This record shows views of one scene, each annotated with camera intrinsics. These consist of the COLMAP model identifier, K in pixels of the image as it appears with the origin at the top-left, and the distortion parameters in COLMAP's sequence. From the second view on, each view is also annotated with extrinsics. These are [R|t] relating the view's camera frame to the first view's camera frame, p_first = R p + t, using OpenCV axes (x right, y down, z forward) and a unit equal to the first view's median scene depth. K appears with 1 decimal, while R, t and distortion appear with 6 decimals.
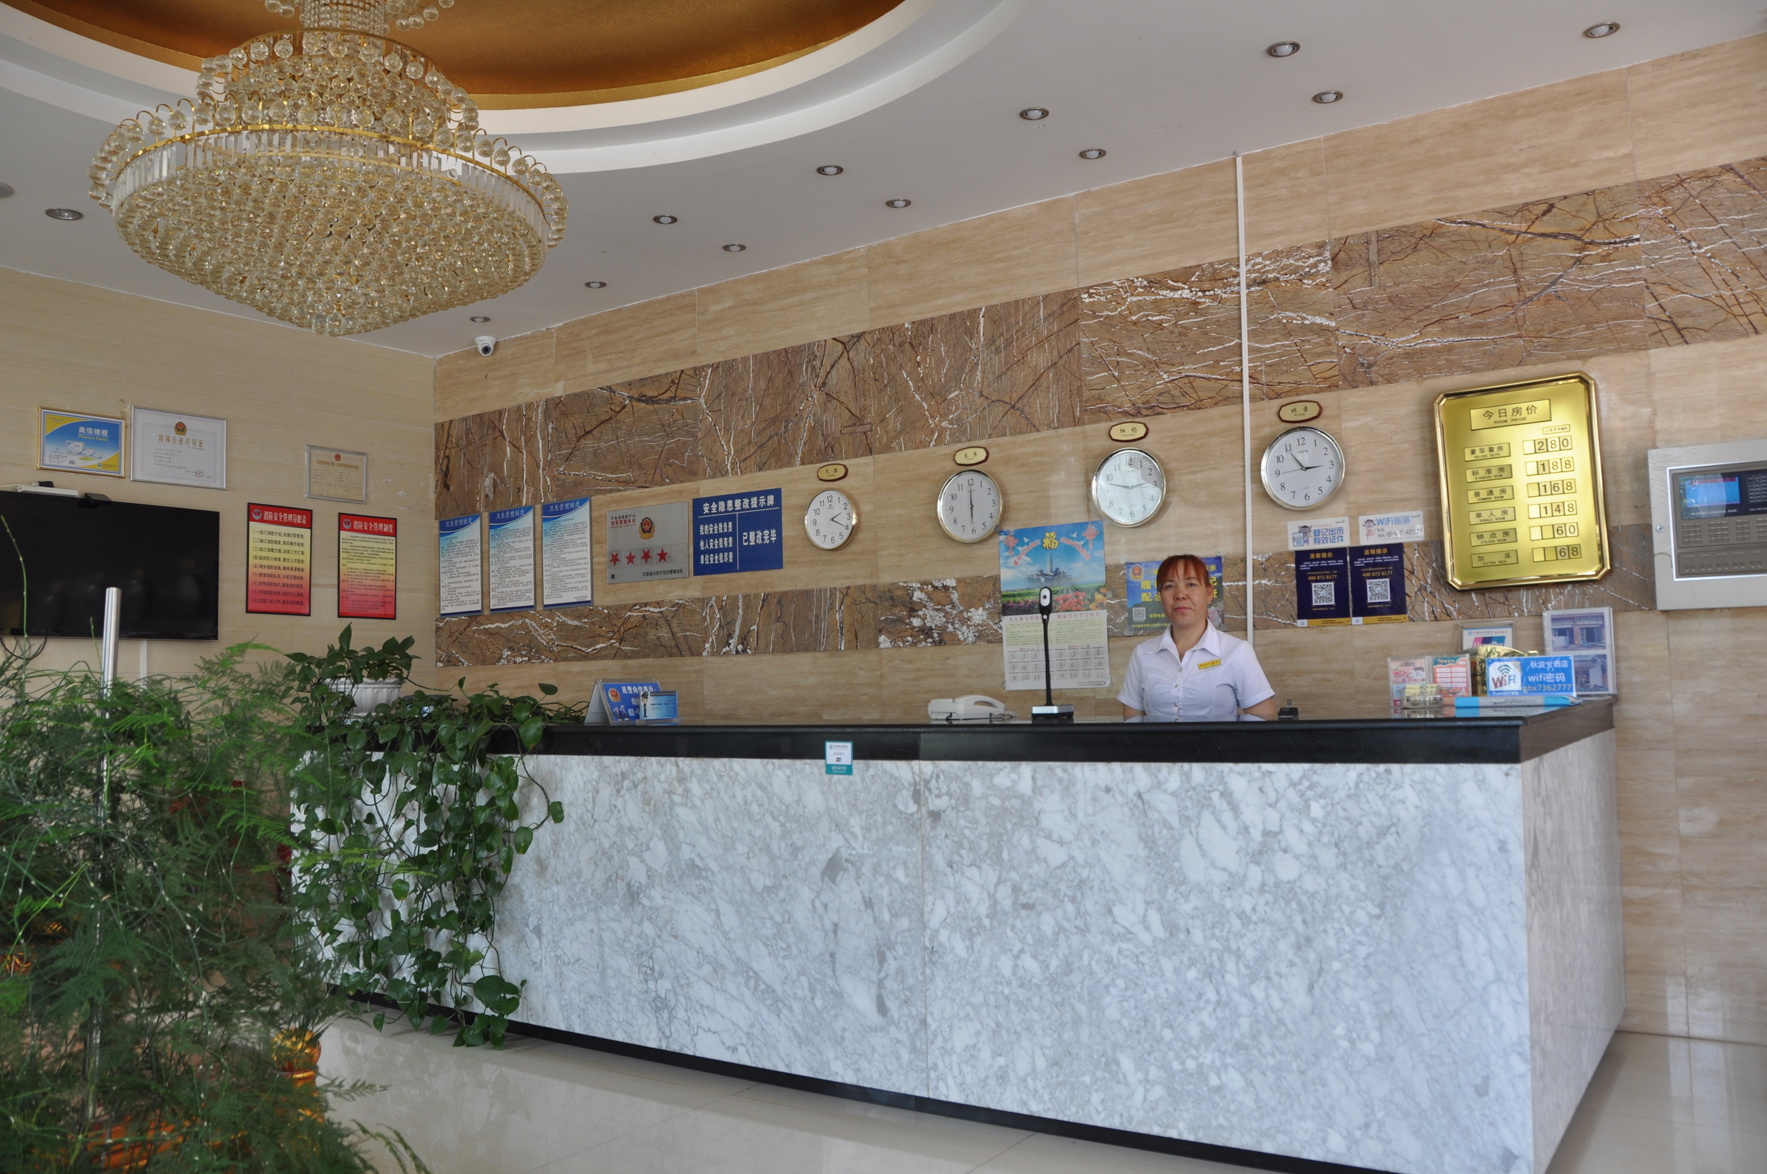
lens RADIAL K [[1372.3, 0, 863.9], [0, 1372.3, 598.8], [0, 0, 1]] dist [-0.164735, 0.119254]
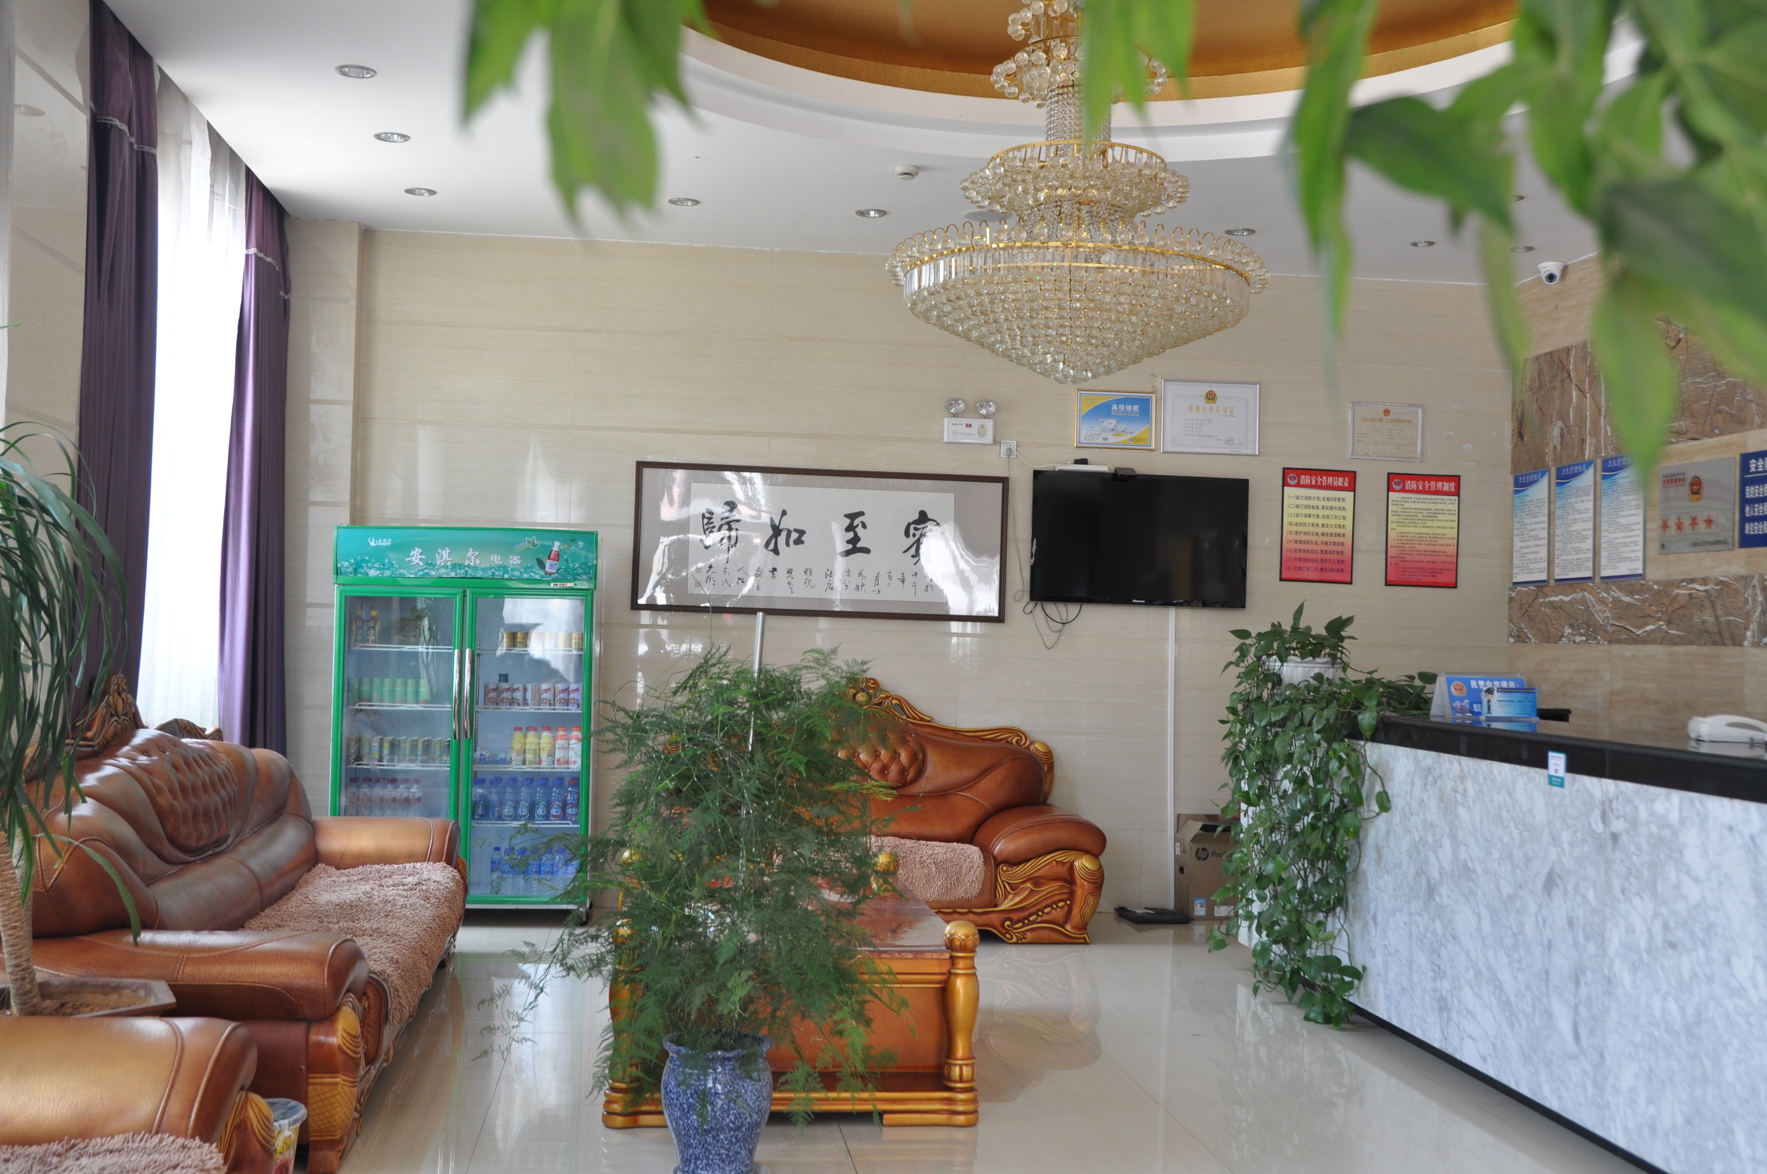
lens RADIAL K [[1886.0, 0, 882.3], [0, 1886.0, 597.0], [0, 0, 1]] dist [-0.021374, 0.214869]
pose [[0.665836, 0.027330, -0.745598, 0.548162], [0.004514, 0.999163, 0.040656, -0.051808], [0.746085, -0.030436, 0.665155, -0.201275]]
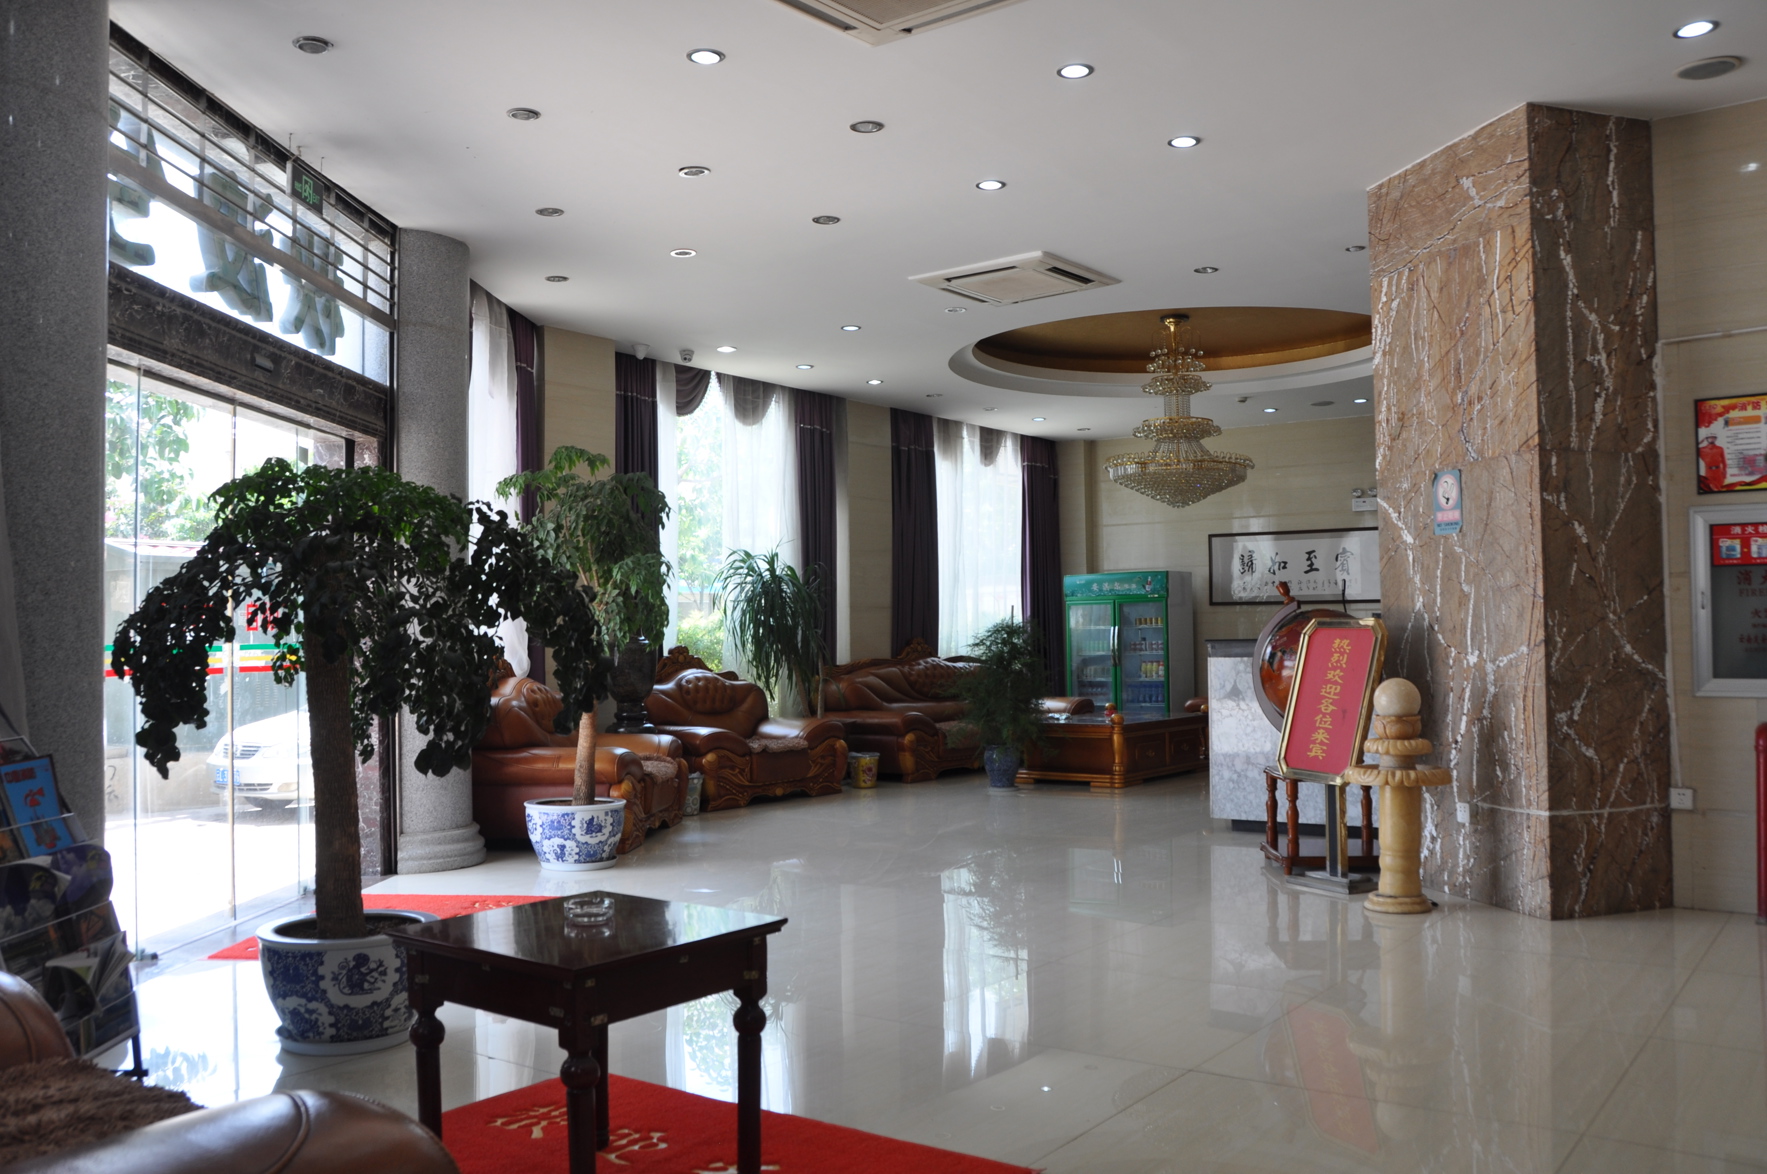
lens RADIAL K [[1512.2, 0, 883.5], [0, 1512.2, 587.0], [0, 0, 1]] dist [-0.159763, 0.191180]
pose [[-0.025990, -0.008658, -0.999625, 2.169515], [0.078170, 0.996883, -0.010667, -0.022221], [0.996601, -0.078418, -0.025232, 0.267042]]
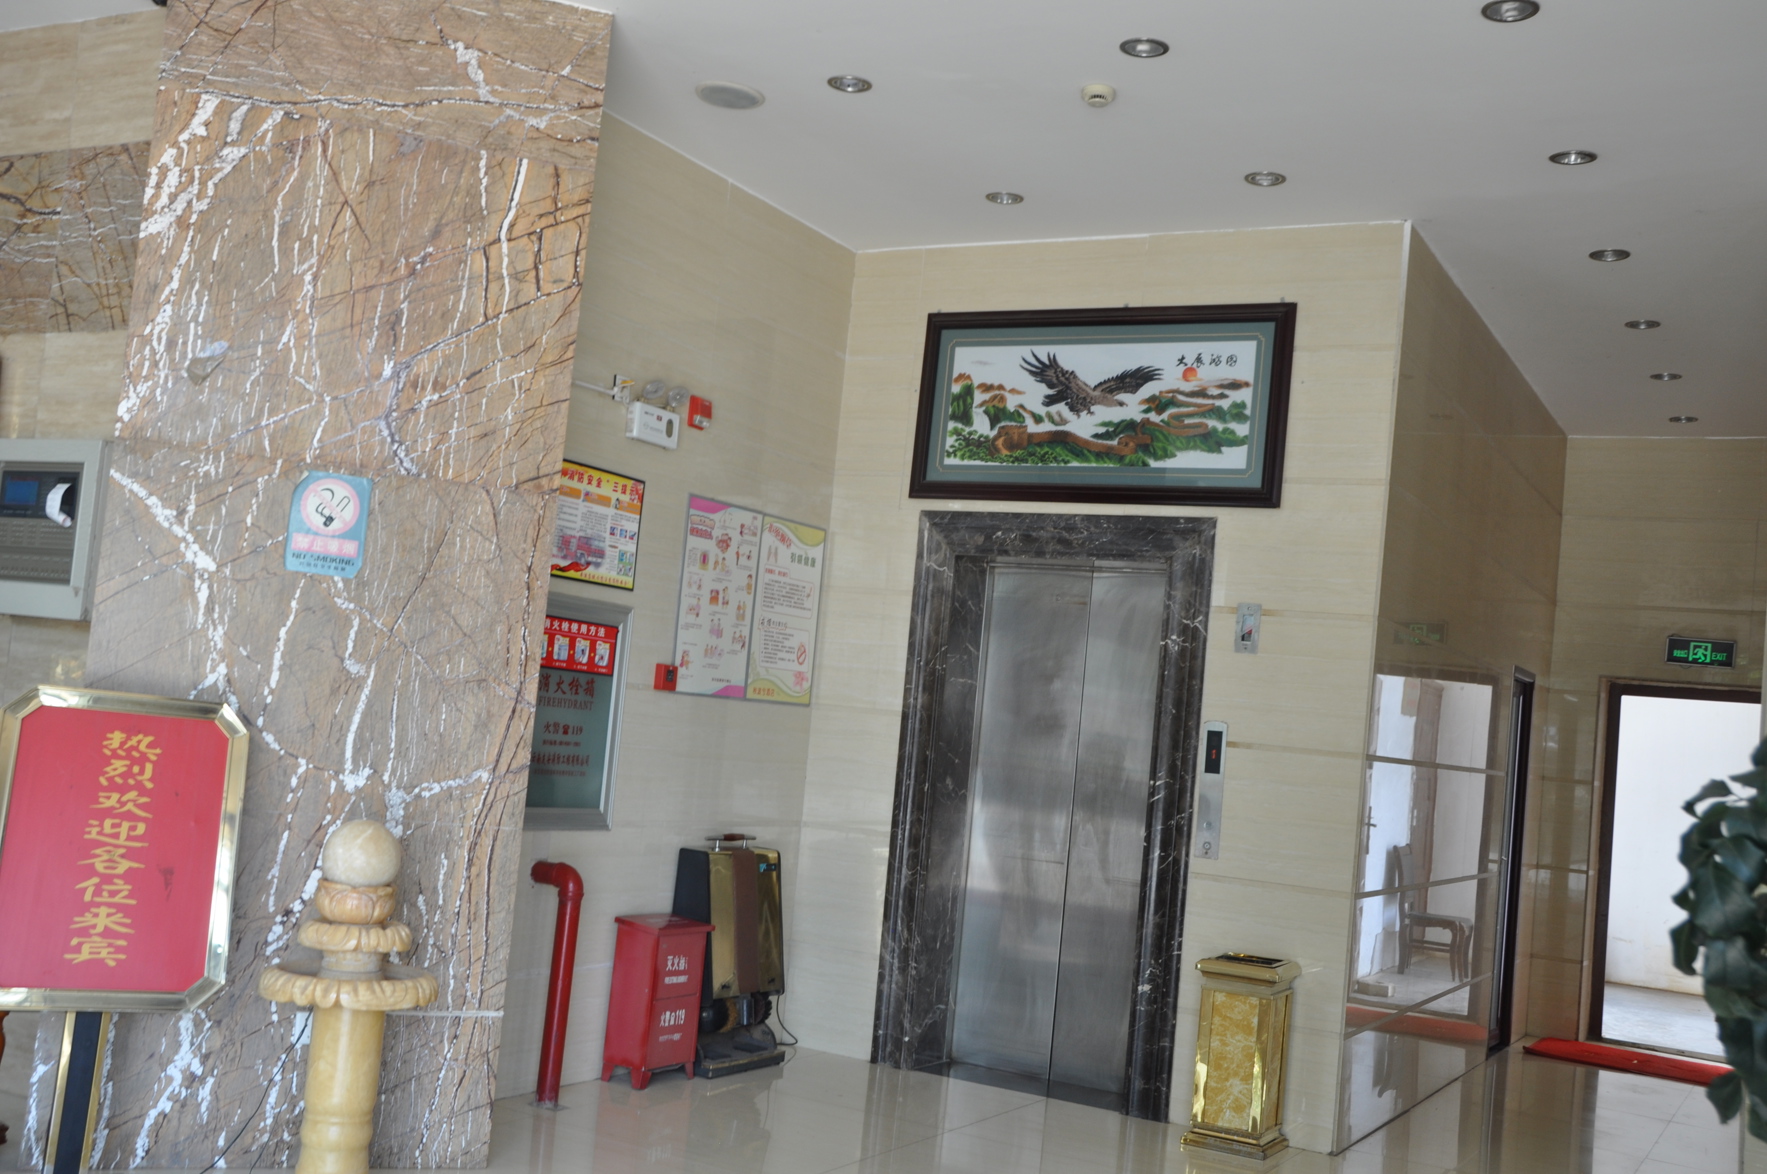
lens RADIAL K [[1781.2, 0, 878.8], [0, 1781.2, 598.3], [0, 0, 1]] dist [-0.083721, 0.256272]
pose [[0.987981, 0.125490, 0.090254, 1.010156], [-0.125212, 0.992091, -0.008754, -0.062362], [-0.090639, -0.002652, 0.995880, -0.277452]]
